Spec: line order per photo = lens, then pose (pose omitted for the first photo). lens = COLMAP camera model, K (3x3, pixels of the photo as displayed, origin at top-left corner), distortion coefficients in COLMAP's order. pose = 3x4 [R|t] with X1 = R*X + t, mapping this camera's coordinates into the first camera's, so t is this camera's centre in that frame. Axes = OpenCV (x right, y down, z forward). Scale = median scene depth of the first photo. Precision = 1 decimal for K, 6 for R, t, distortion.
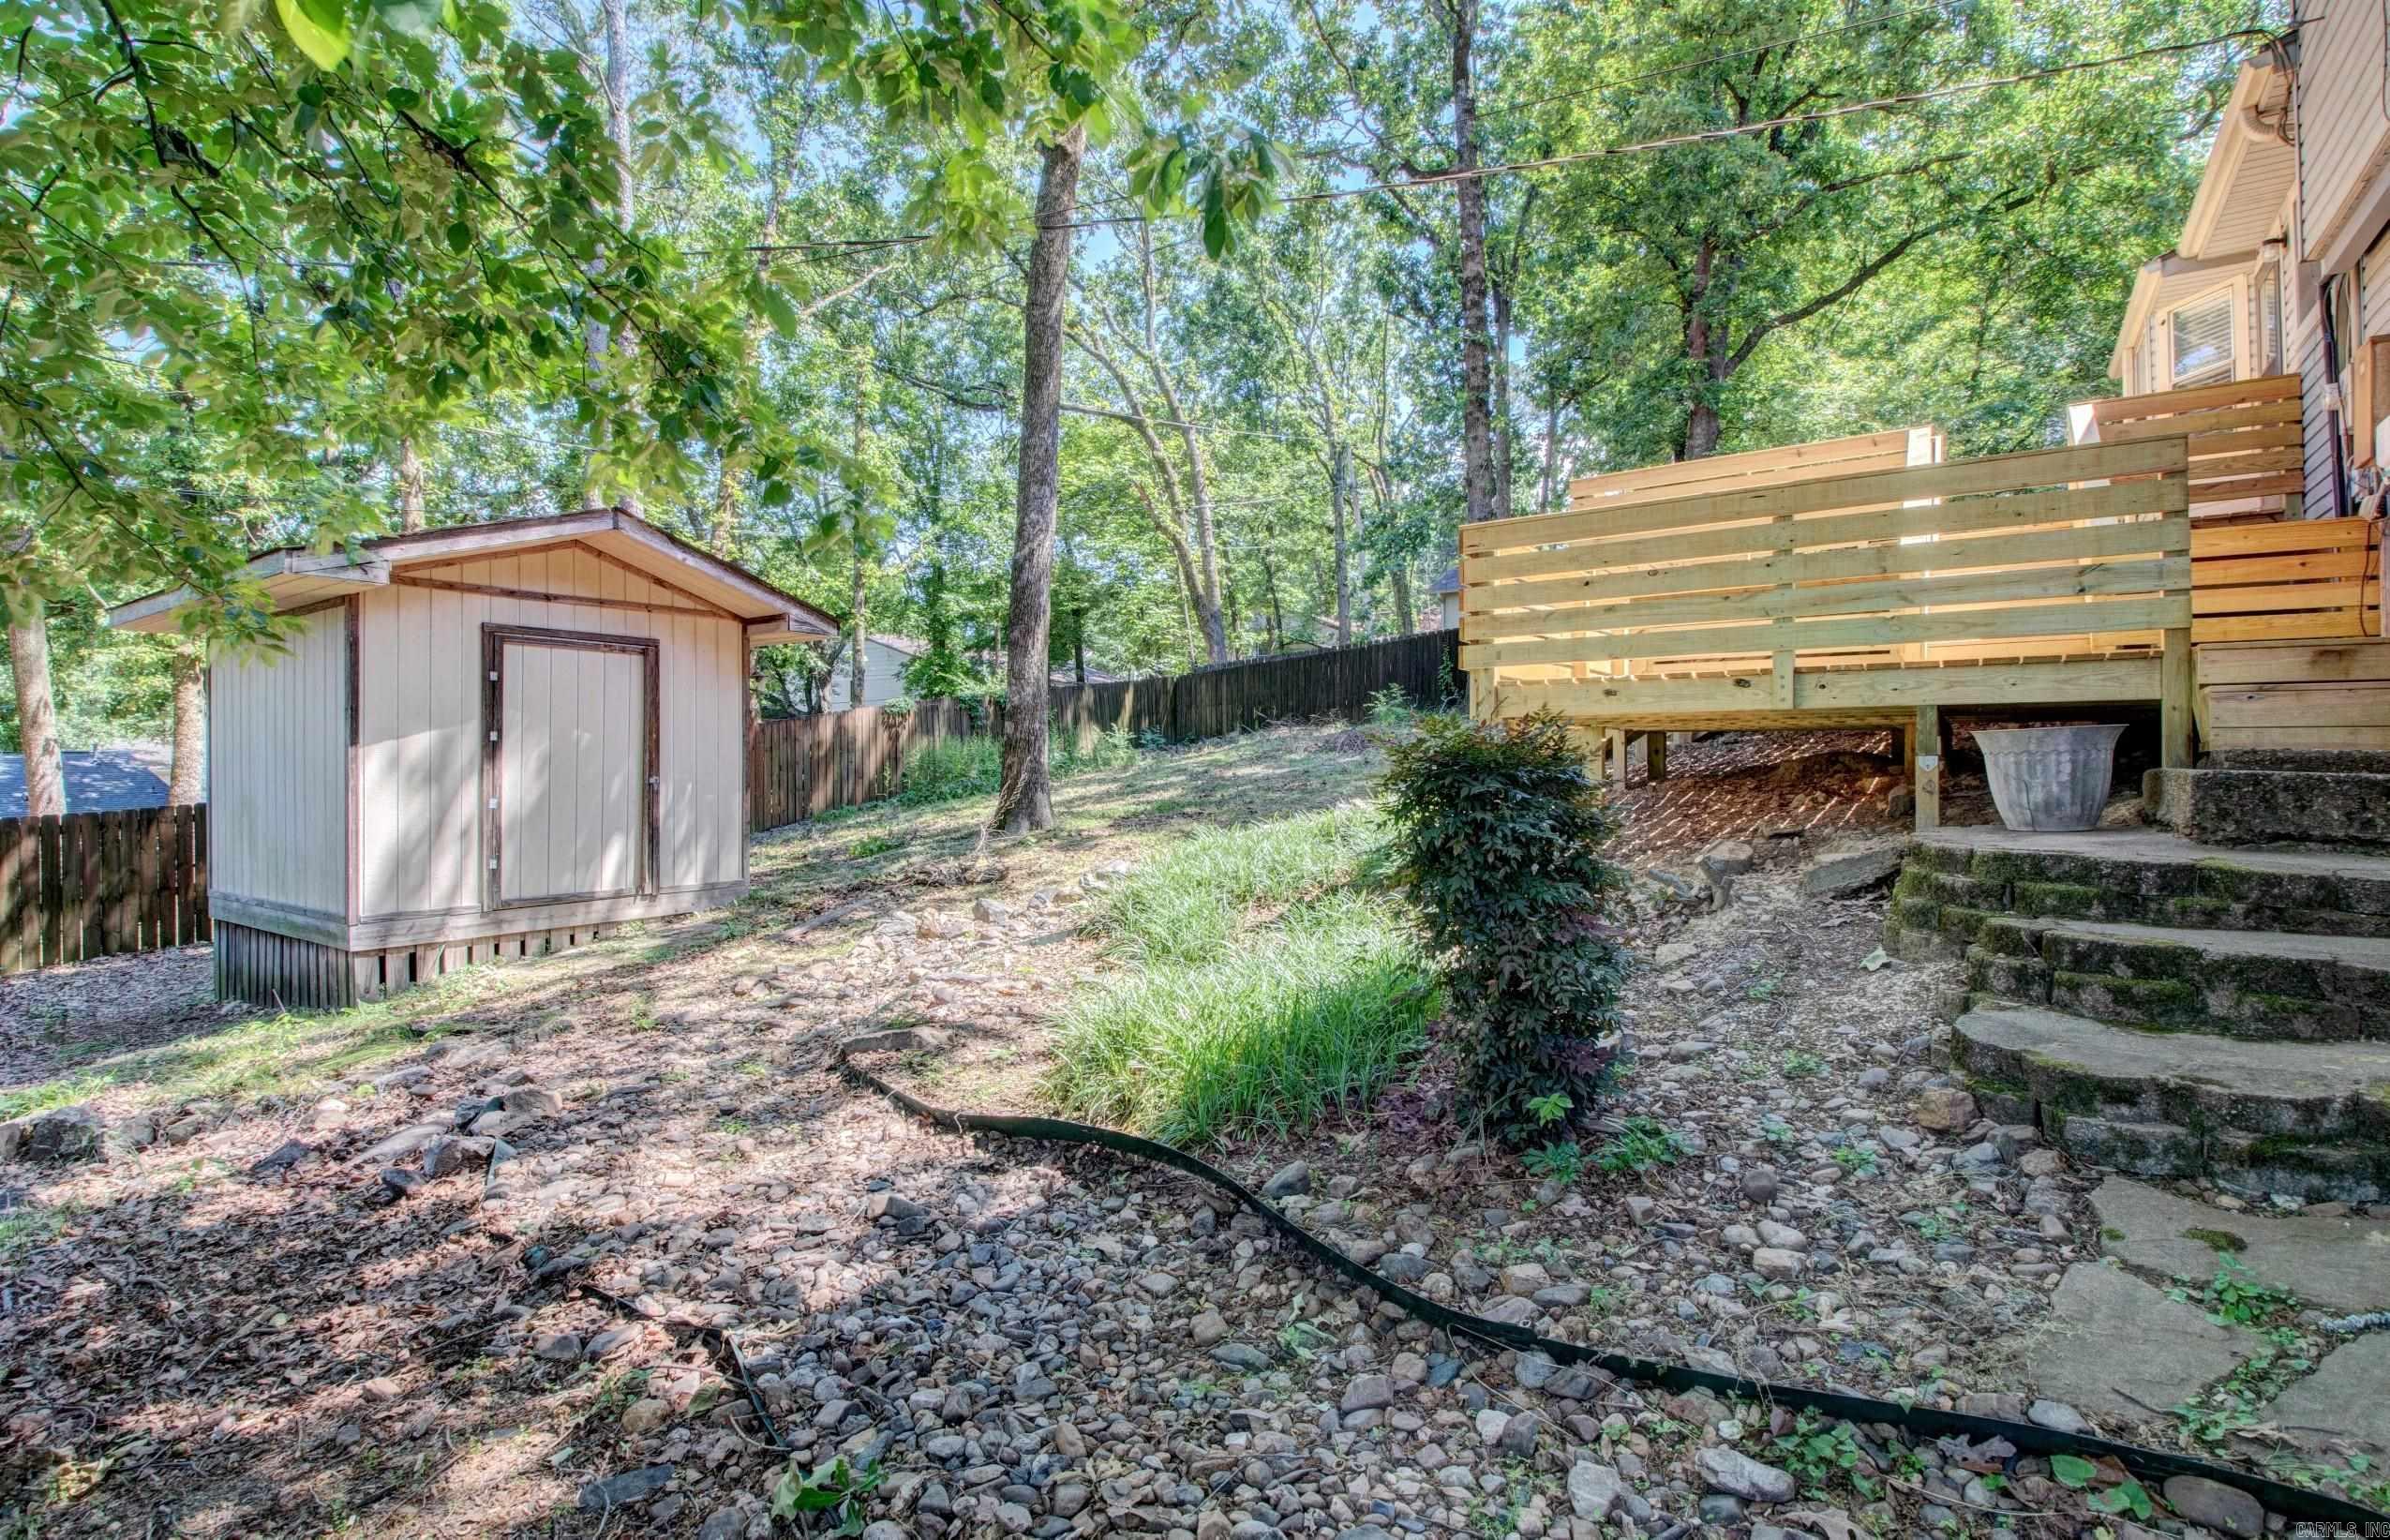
lens RADIAL K [[1136.1, 0, 1186.4], [0, 1136.1, 763.2], [0, 0, 1]] dist [0.037744, -0.040387]
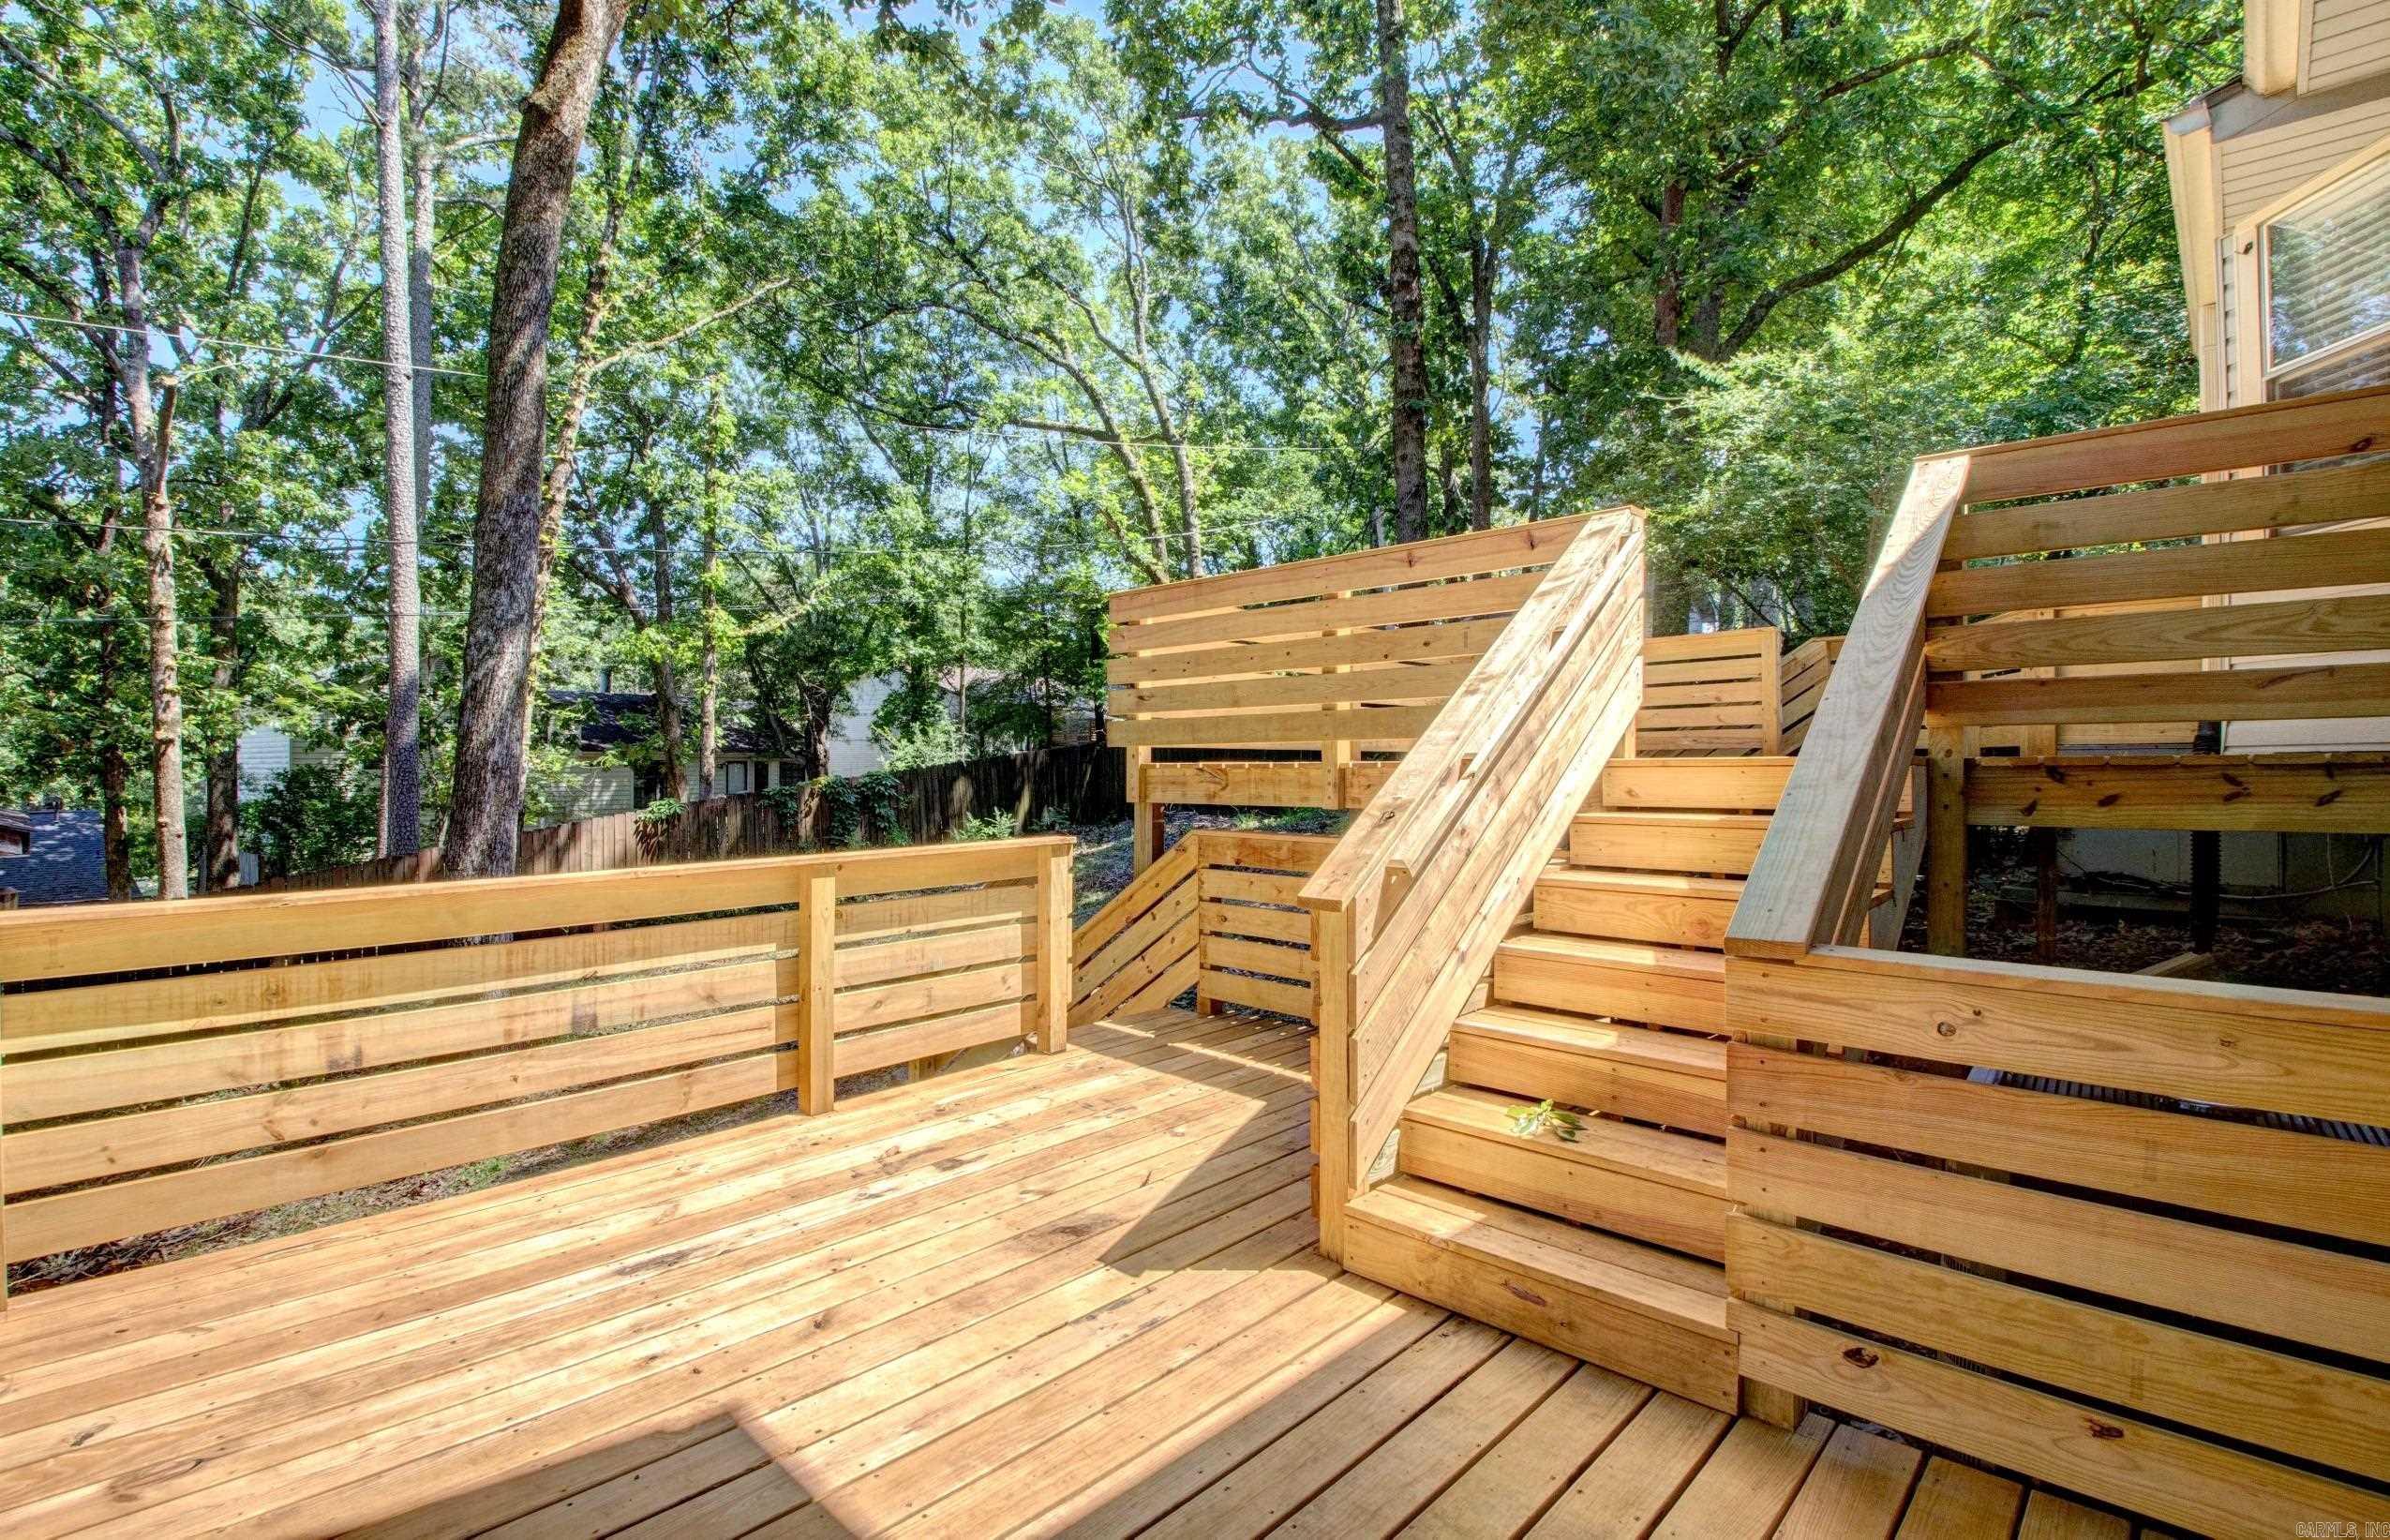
lens RADIAL K [[1136.1, 0, 1186.4], [0, 1136.1, 763.2], [0, 0, 1]] dist [0.037744, -0.040387]
pose [[0.990894, -0.002337, -0.134623, 0.221802], [0.002391, 0.999997, 0.000238, -0.080798], [0.134622, -0.000558, 0.990897, 0.220201]]
